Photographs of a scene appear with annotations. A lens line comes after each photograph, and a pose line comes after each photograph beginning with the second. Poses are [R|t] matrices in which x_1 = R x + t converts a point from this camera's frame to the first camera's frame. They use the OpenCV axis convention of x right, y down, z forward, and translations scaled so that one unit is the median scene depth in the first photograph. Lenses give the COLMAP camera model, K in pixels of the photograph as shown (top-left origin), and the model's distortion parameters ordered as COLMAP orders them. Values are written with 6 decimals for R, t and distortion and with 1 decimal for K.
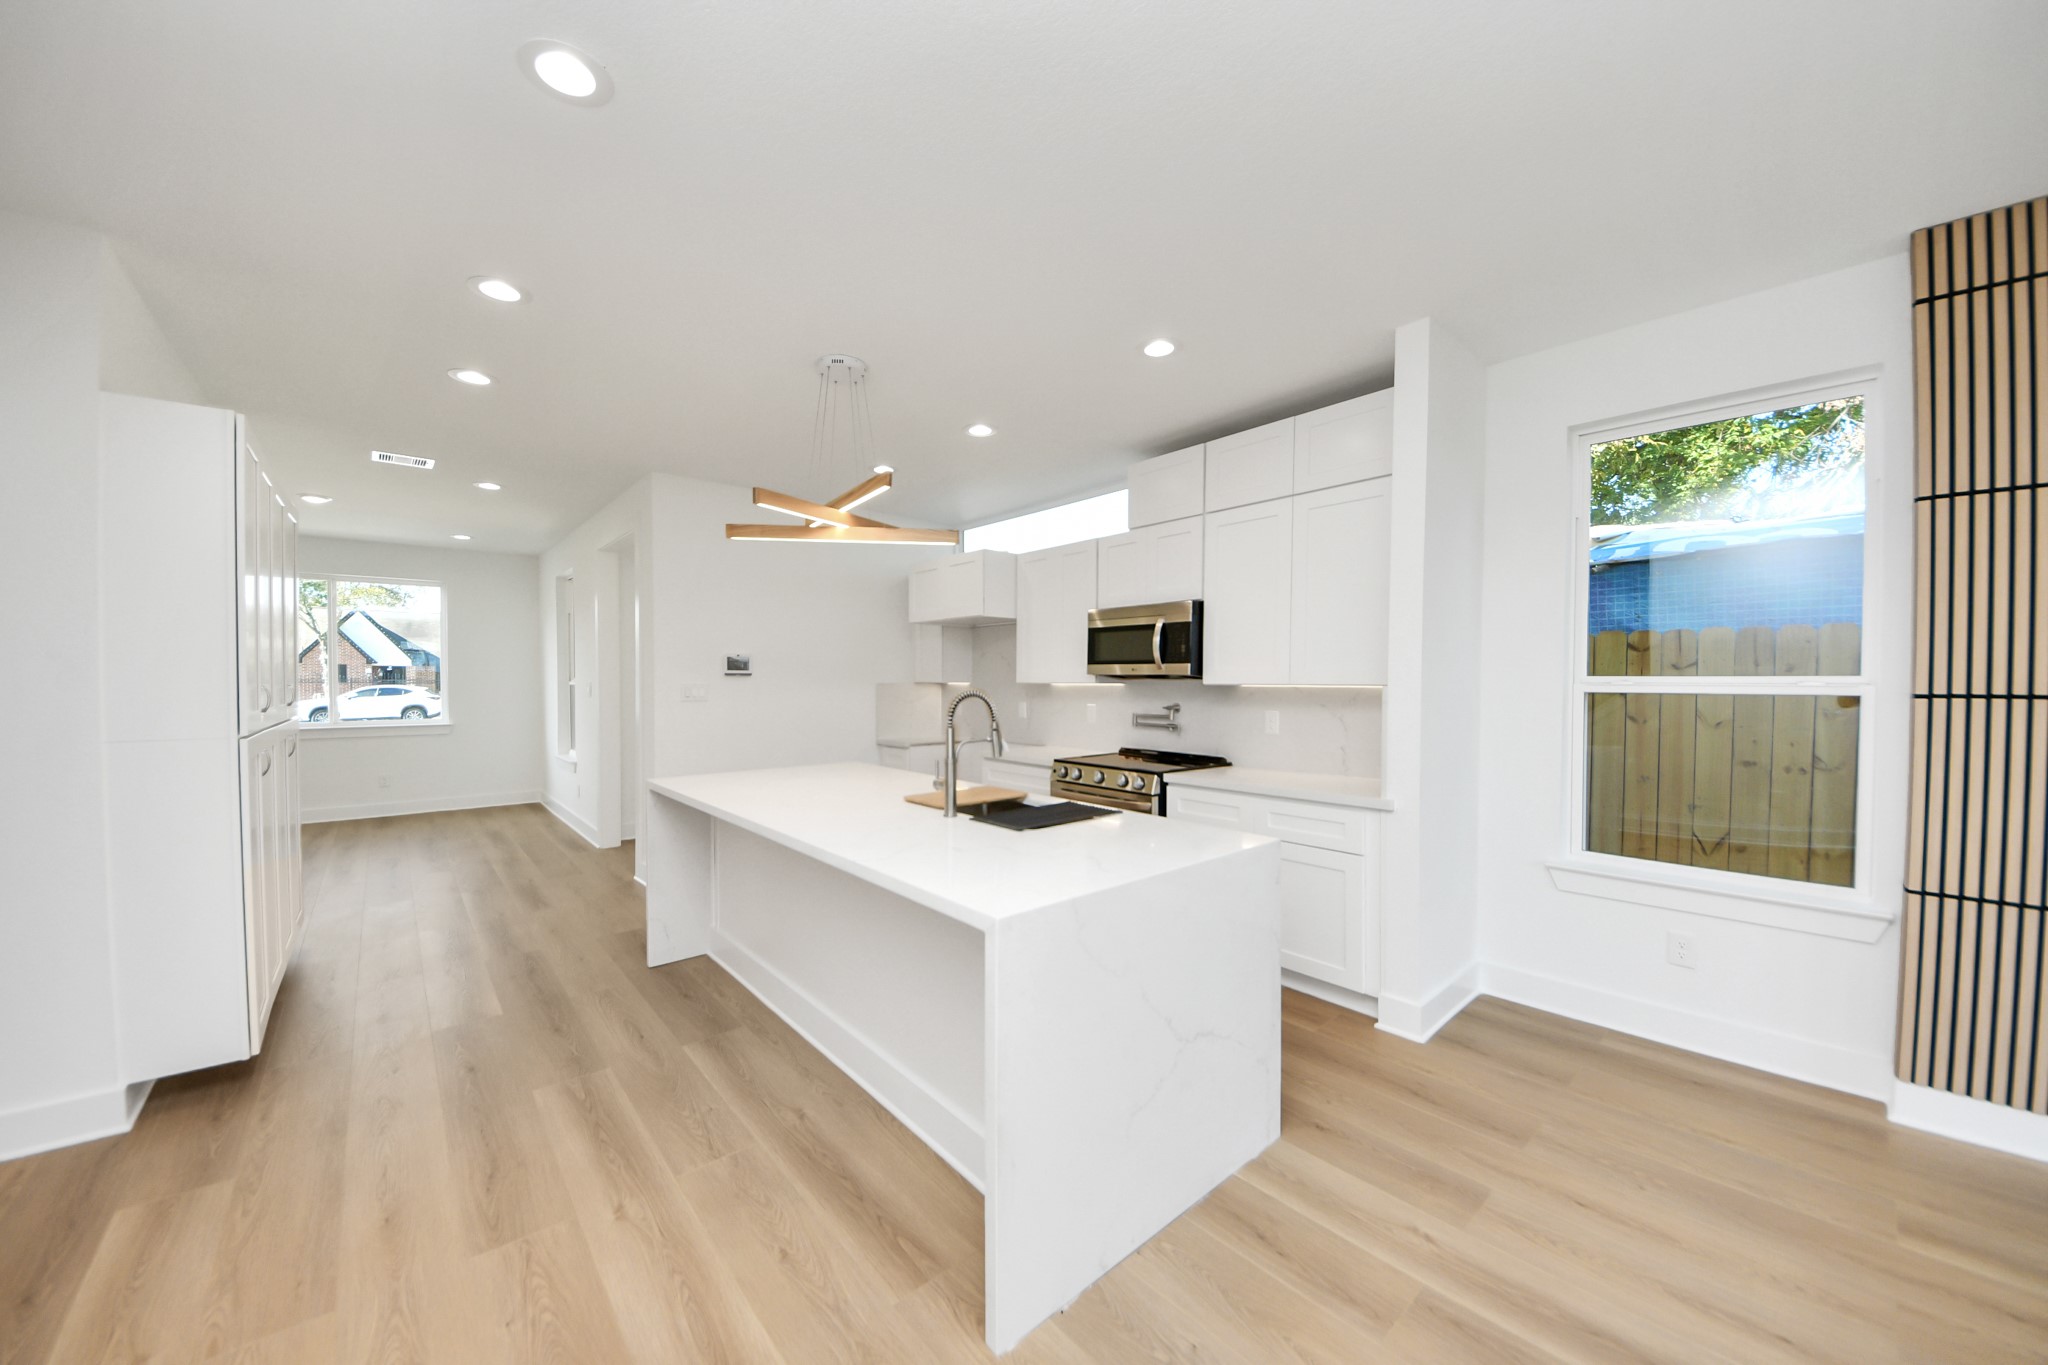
lens RADIAL K [[733.5, 0, 1019.9], [0, 733.5, 694.1], [0, 0, 1]] dist [0.017327, -0.011977]
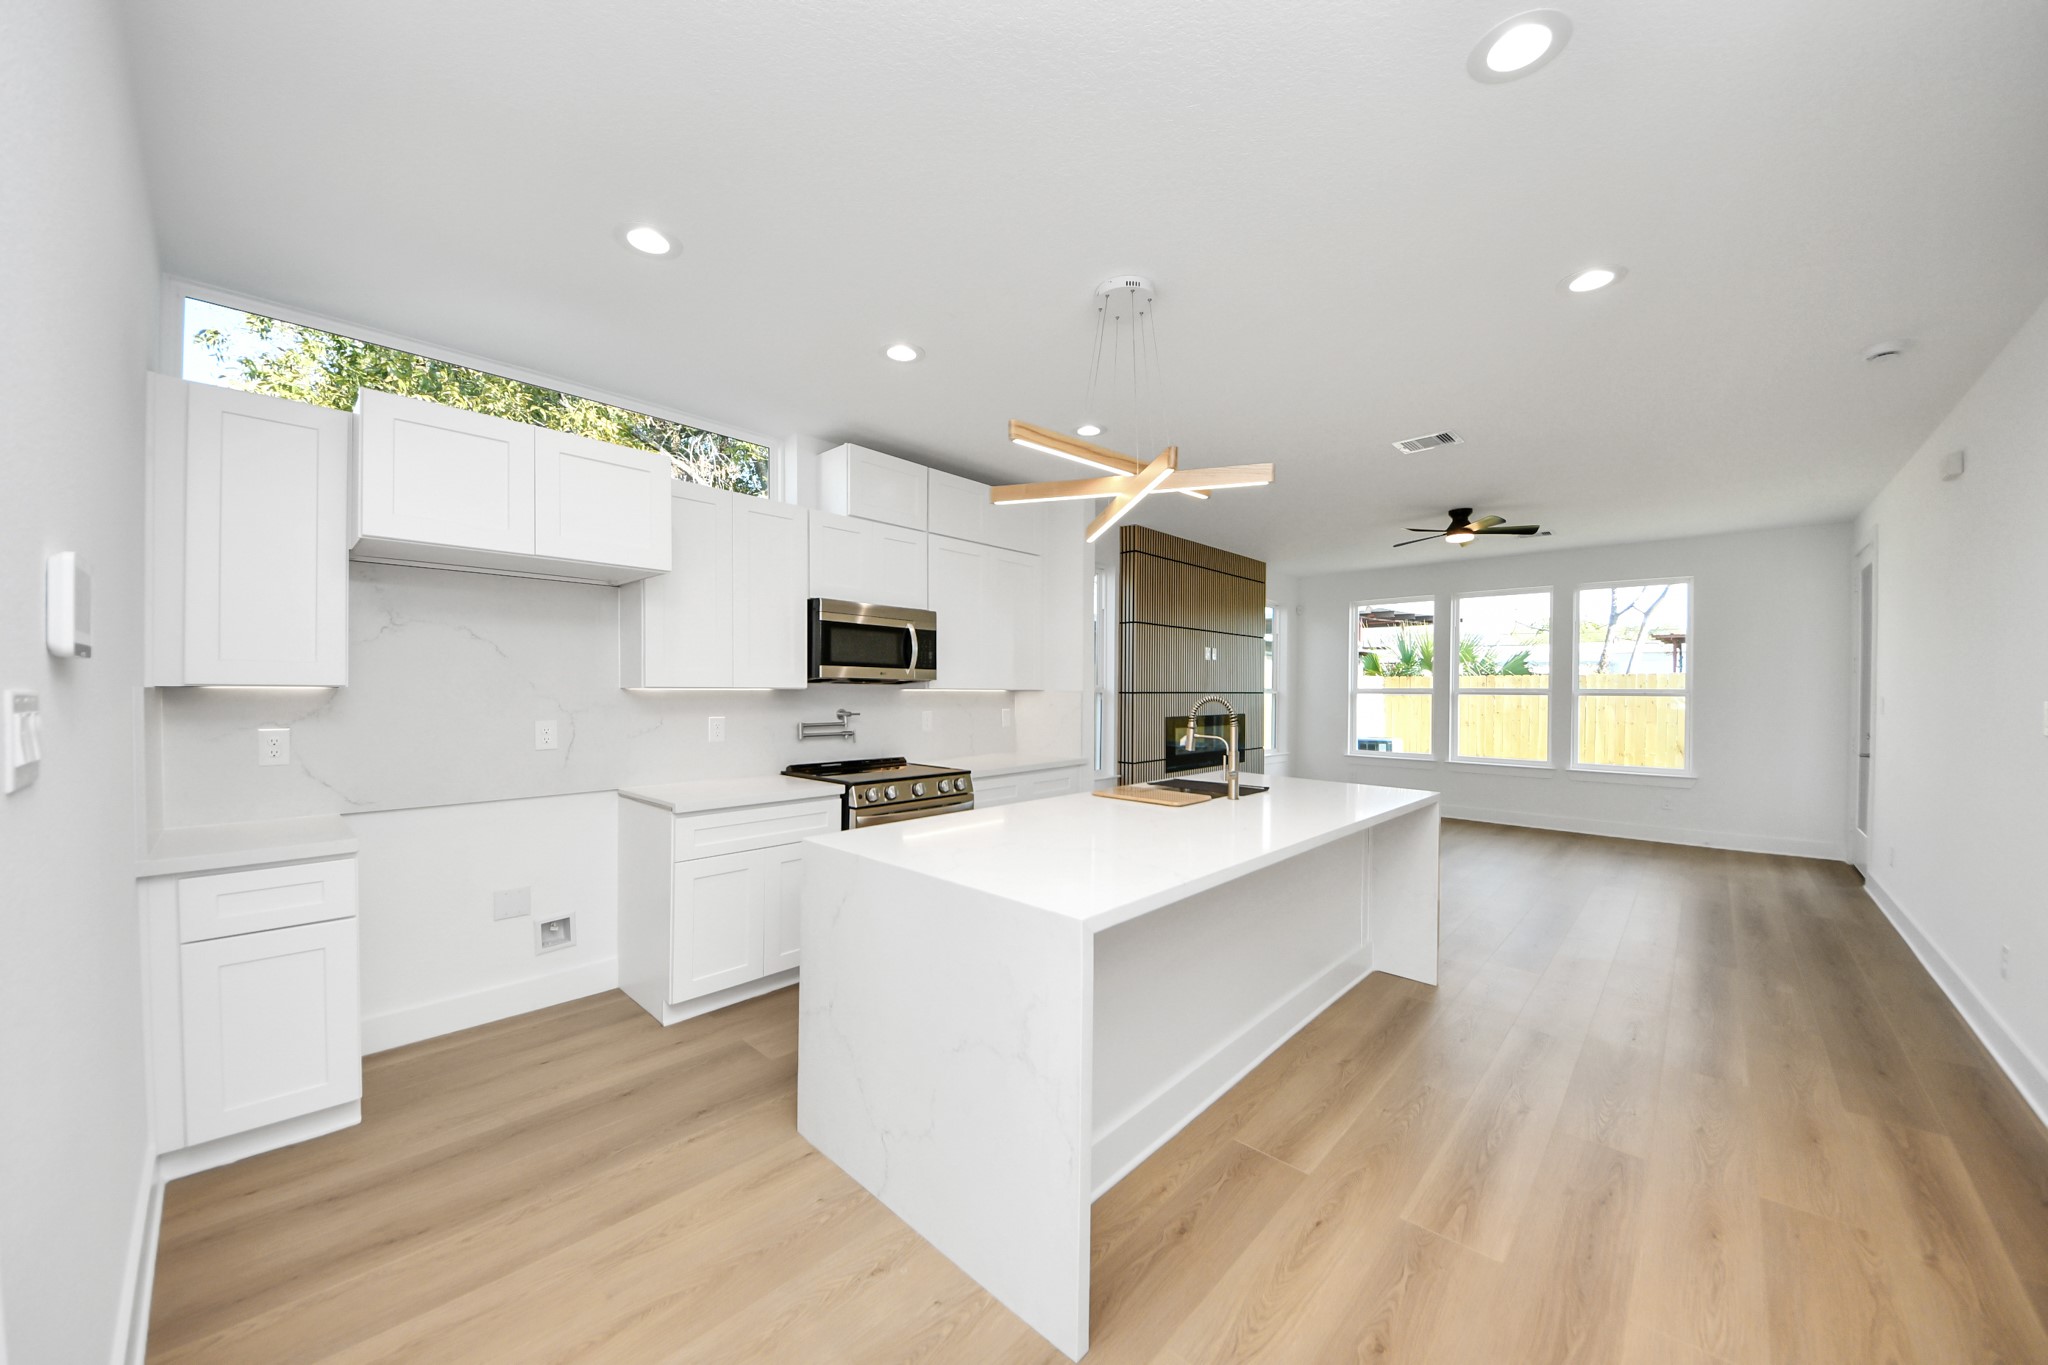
lens RADIAL K [[733.5, 0, 1019.9], [0, 733.5, 694.1], [0, 0, 1]] dist [0.017327, -0.011977]
pose [[-0.105858, -0.009746, 0.994334, -0.837769], [0.010338, 0.999887, 0.010901, -0.016811], [-0.994328, 0.011434, -0.105745, 0.977302]]
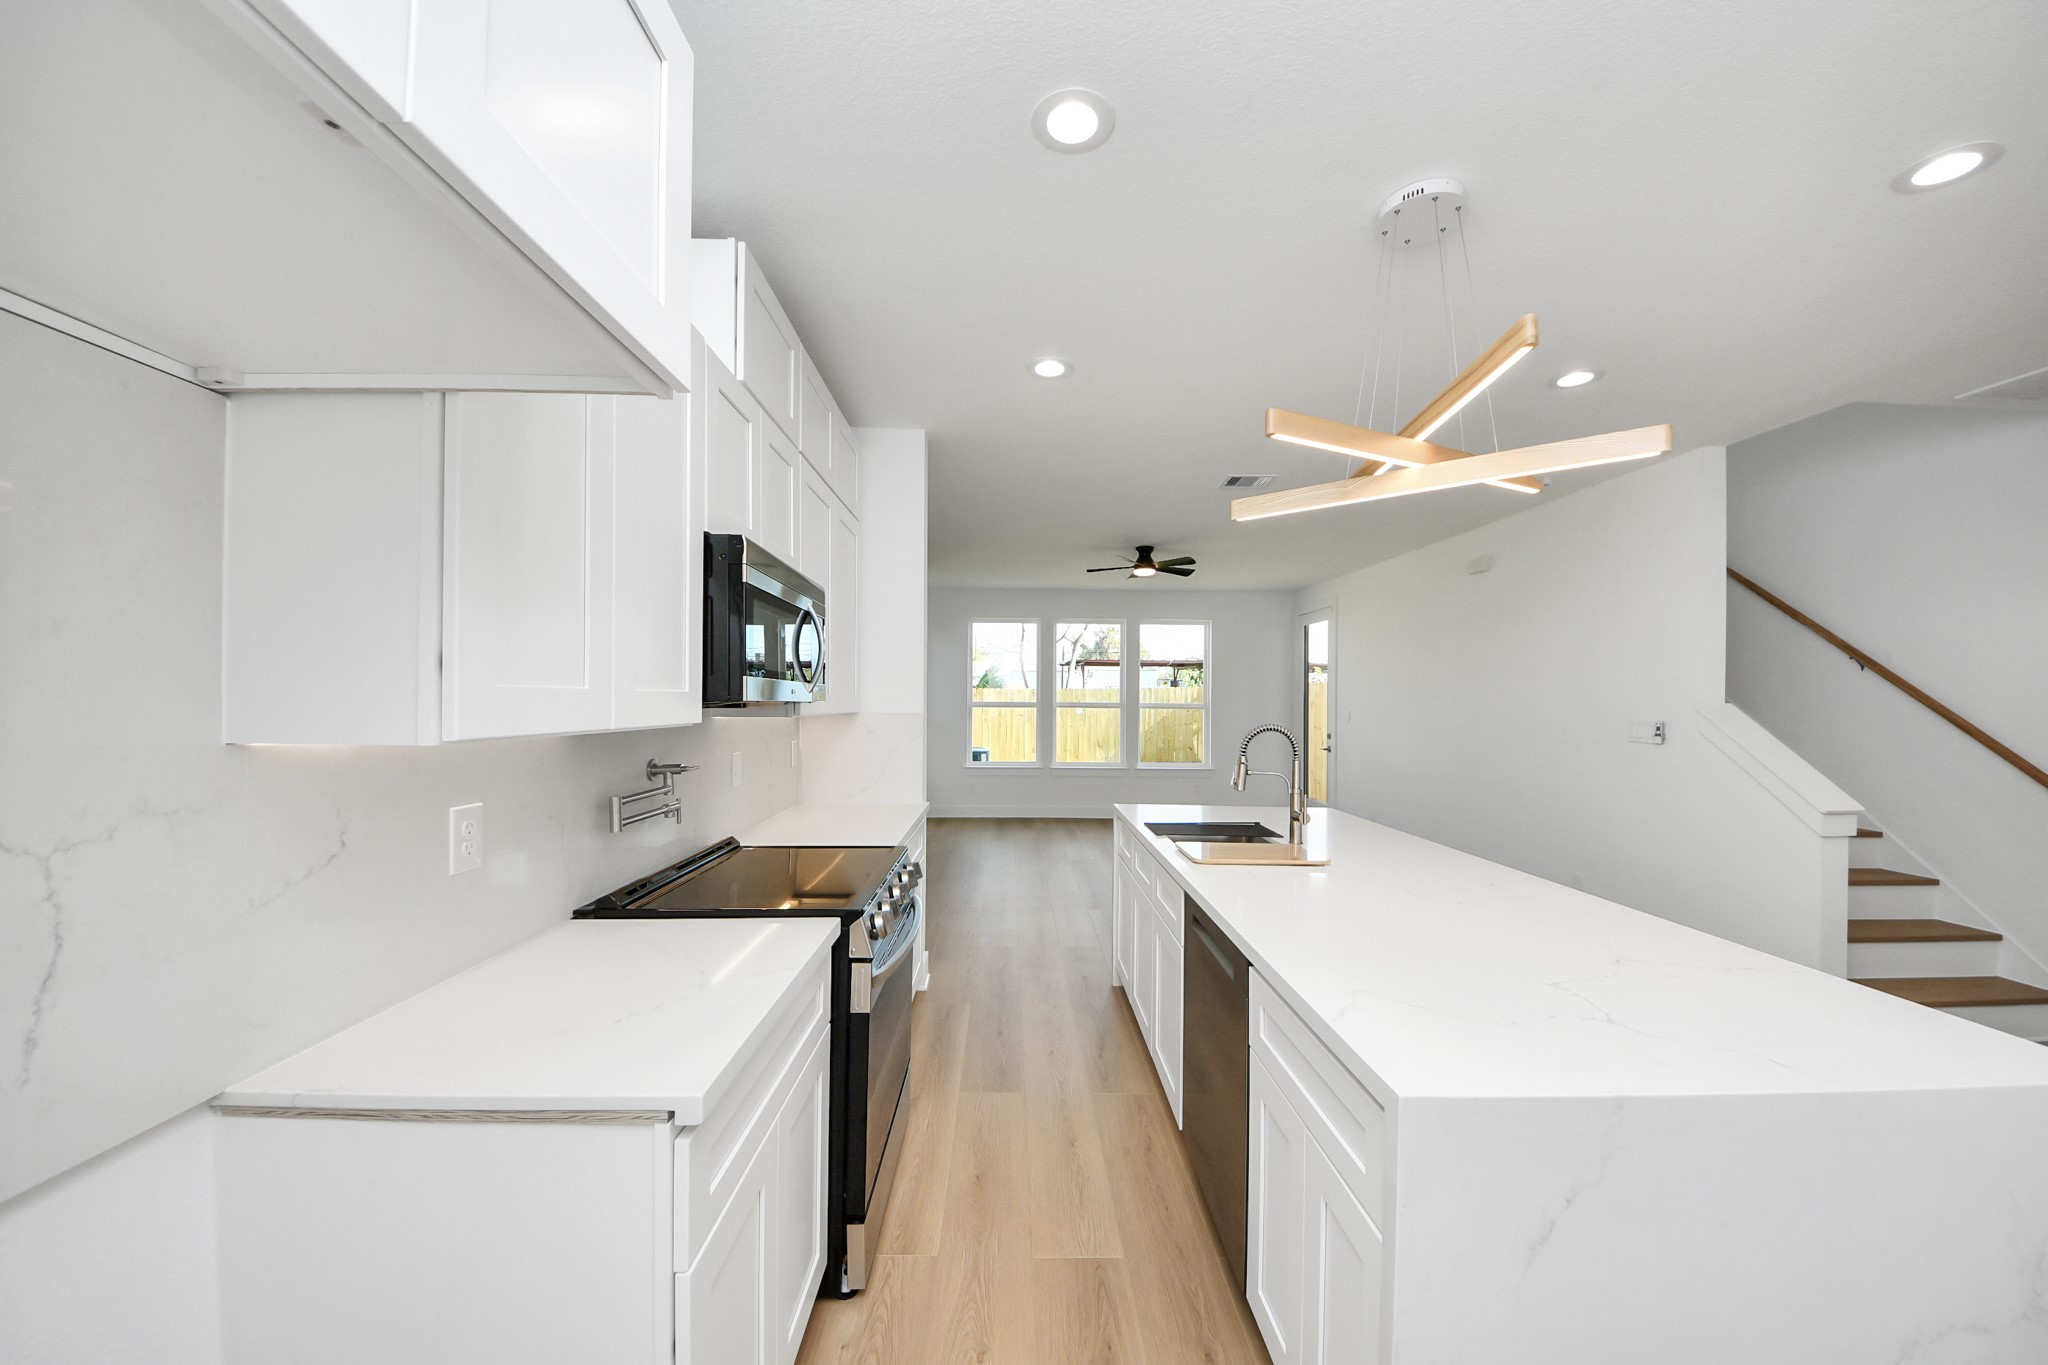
lens RADIAL K [[703.4, 0, 981.2], [0, 703.4, 699.4], [0, 0, 1]] dist [0.000806, -0.010109]
pose [[-0.761513, -0.004859, 0.648132, -0.276239], [0.004696, 0.999904, 0.013014, -0.036120], [-0.648133, 0.012954, -0.761417, 1.355443]]
